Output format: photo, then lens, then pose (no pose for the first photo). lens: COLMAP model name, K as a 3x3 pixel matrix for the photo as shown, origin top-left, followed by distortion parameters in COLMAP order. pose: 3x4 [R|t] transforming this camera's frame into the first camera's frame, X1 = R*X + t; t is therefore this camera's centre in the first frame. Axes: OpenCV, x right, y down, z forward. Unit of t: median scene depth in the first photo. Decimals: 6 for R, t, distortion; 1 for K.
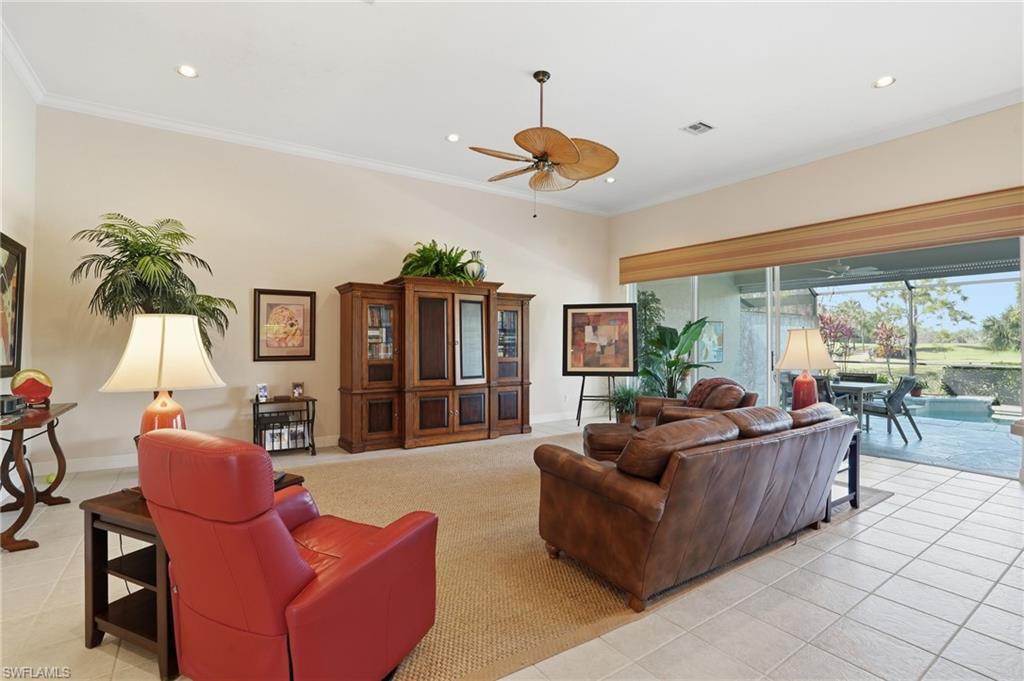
lens RADIAL K [[477.0, 0, 515.3], [0, 477.0, 338.9], [0, 0, 1]] dist [-0.032526, 0.003627]
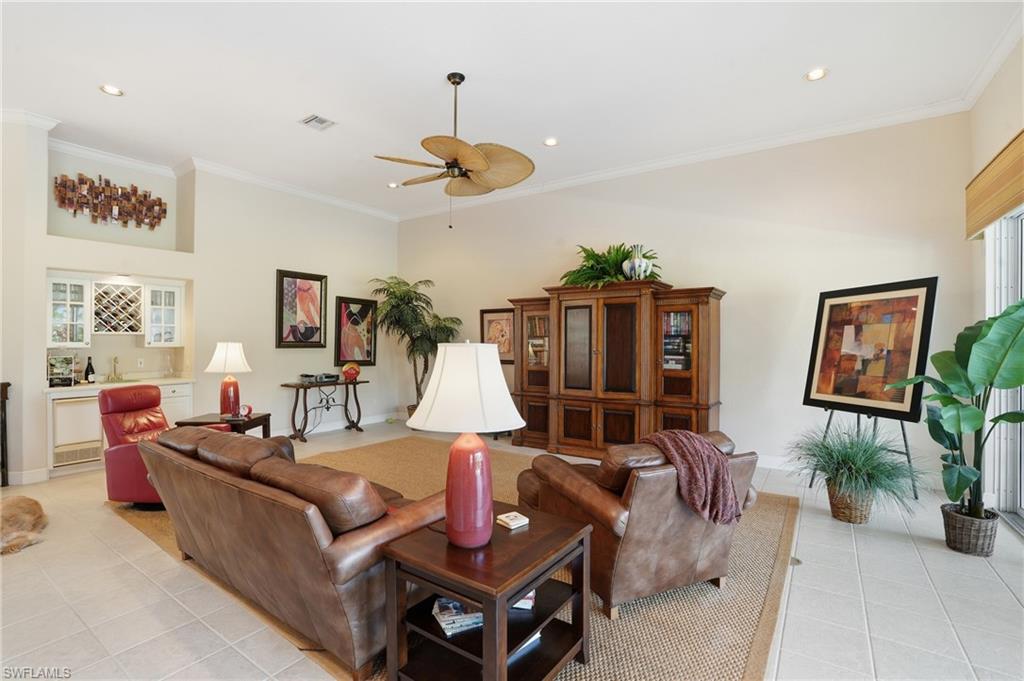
lens RADIAL K [[477.0, 0, 513.5], [0, 477.0, 342.9], [0, 0, 1]] dist [-0.032526, 0.003627]
pose [[0.379006, -0.001648, -0.925393, 0.541476], [0.004906, 0.999988, 0.000229, -0.007868], [0.925381, -0.004626, 0.379009, 0.404803]]
